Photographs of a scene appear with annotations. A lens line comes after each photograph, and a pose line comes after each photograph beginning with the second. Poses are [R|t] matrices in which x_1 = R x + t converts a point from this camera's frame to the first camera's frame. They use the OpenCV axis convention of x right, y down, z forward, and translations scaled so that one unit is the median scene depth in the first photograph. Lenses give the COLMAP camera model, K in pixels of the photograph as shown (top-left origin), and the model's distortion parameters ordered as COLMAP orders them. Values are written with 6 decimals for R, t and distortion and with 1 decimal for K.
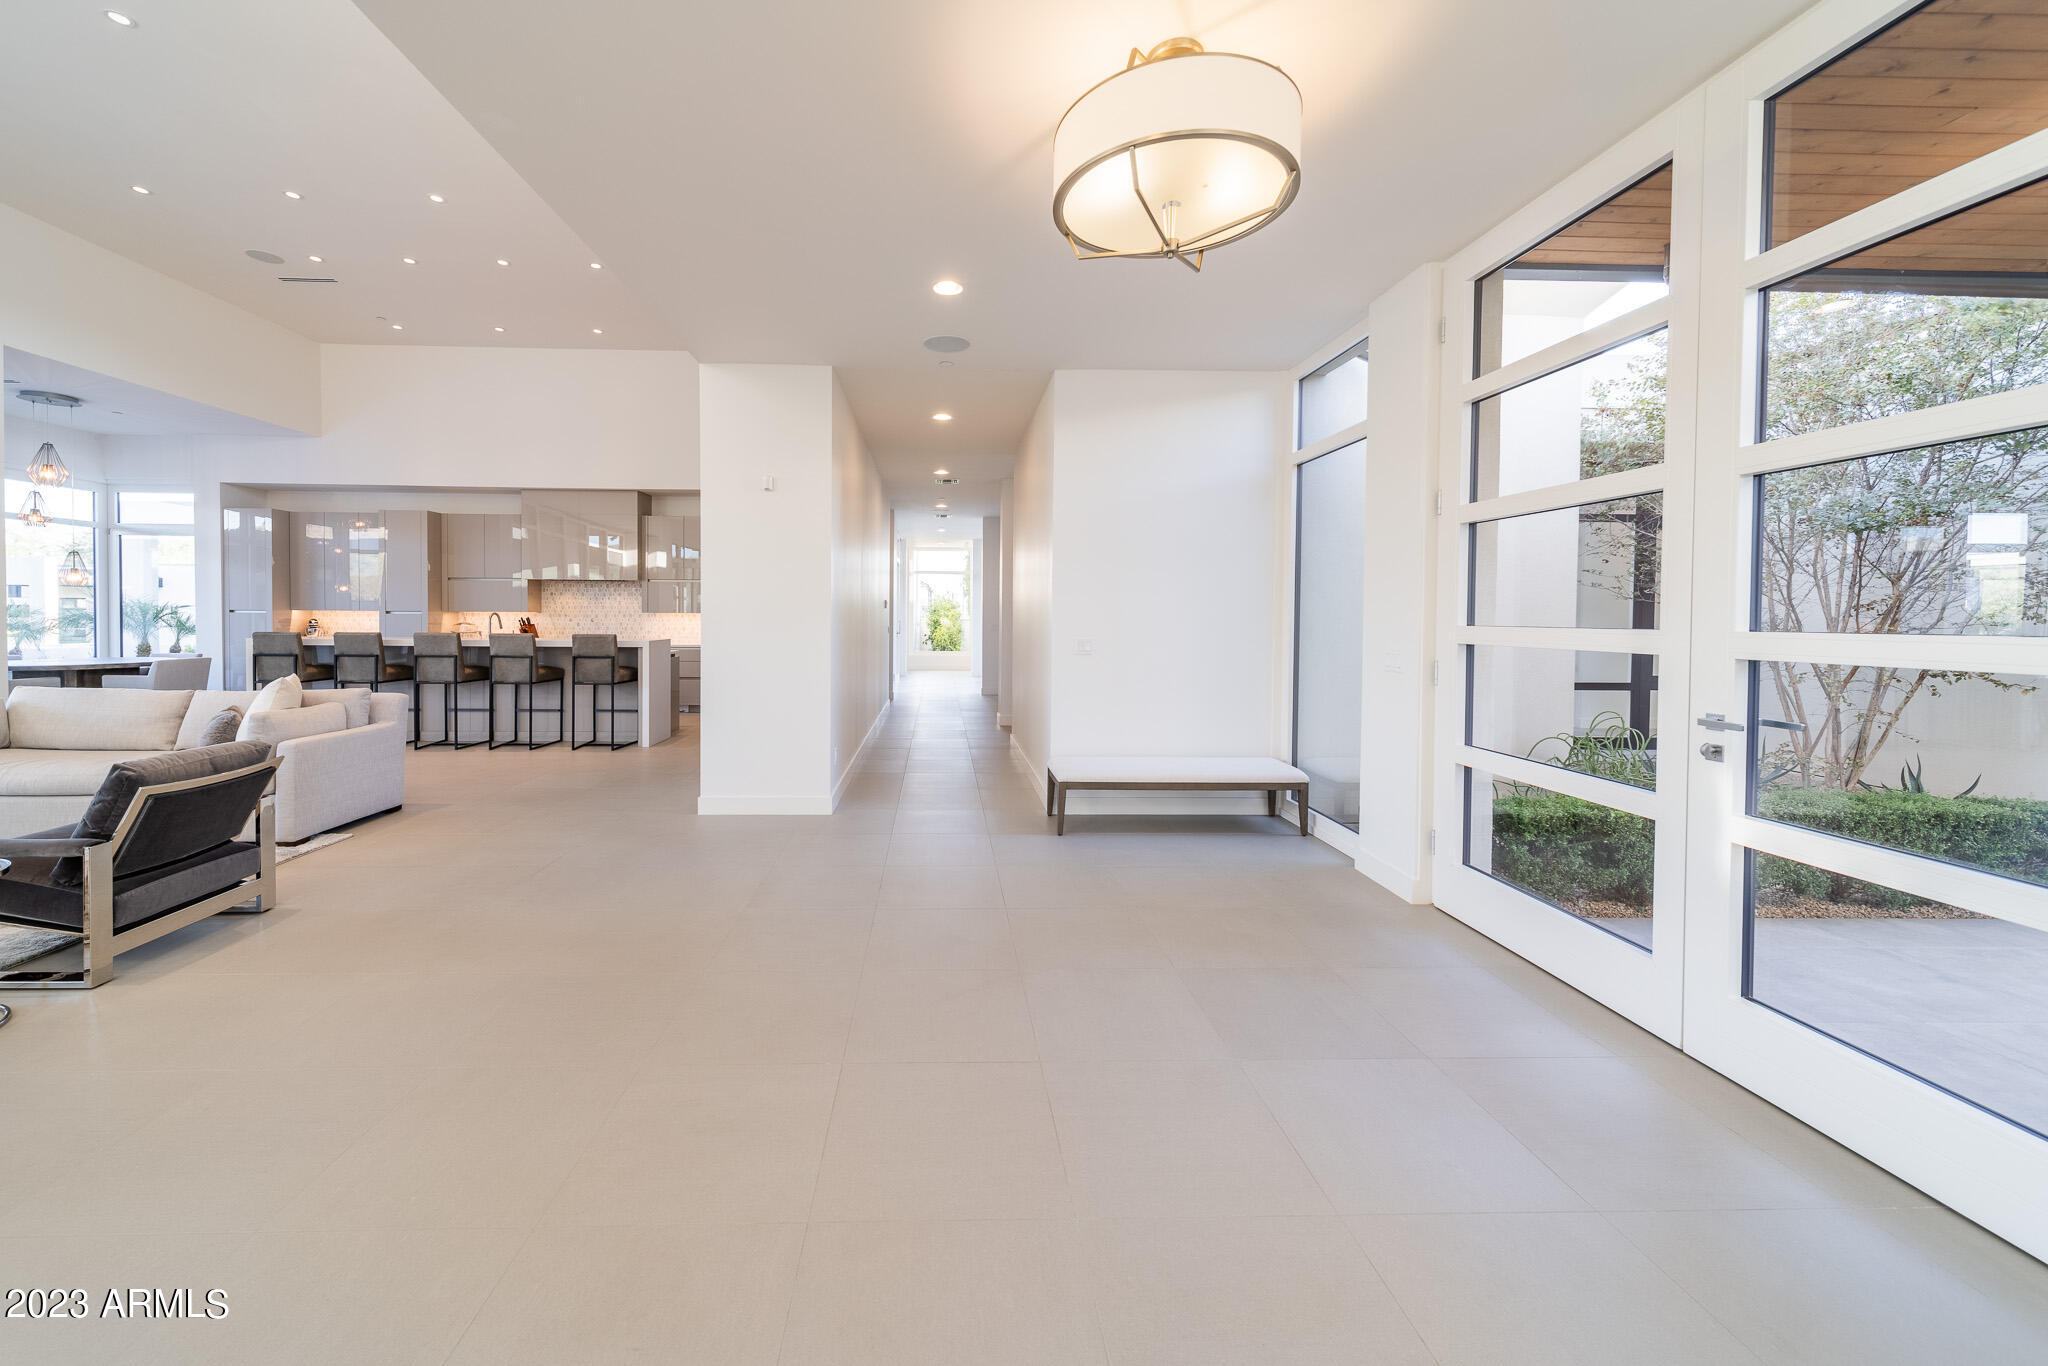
lens RADIAL K [[970.8, 0, 1017.1], [0, 970.8, 642.4], [0, 0, 1]] dist [-0.000371, -0.000155]
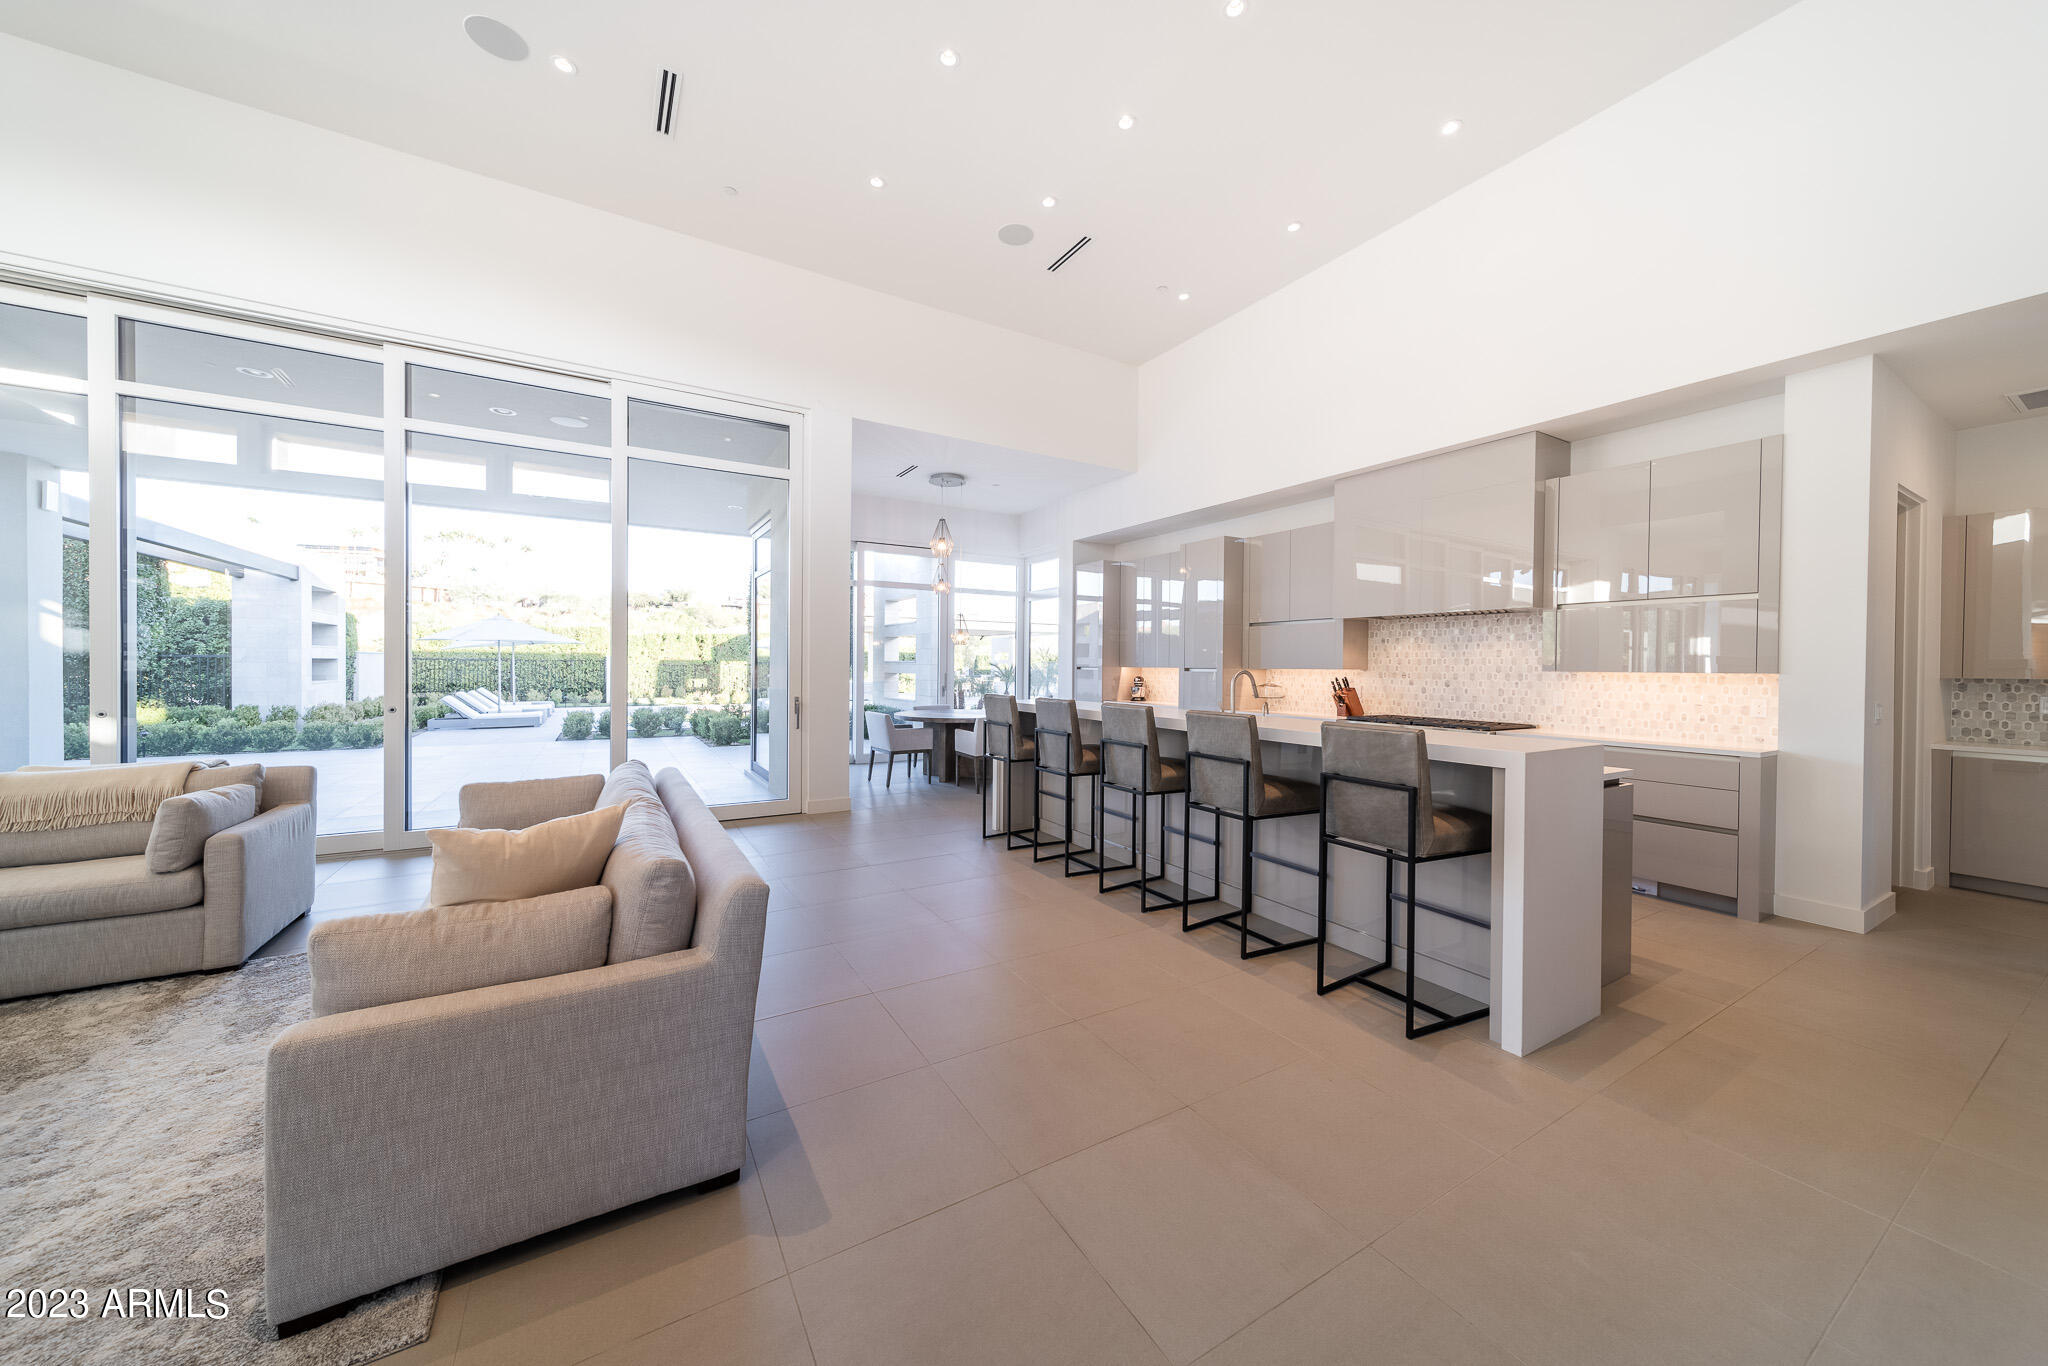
lens RADIAL K [[701.7, 0, 1037.8], [0, 701.7, 673.2], [0, 0, 1]] dist [0.000796, 0.000055]
pose [[0.508863, 0.005403, -0.860831, -0.208215], [-0.029807, 0.999491, -0.011347, -0.017605], [0.860332, 0.031433, 0.508765, 0.596098]]
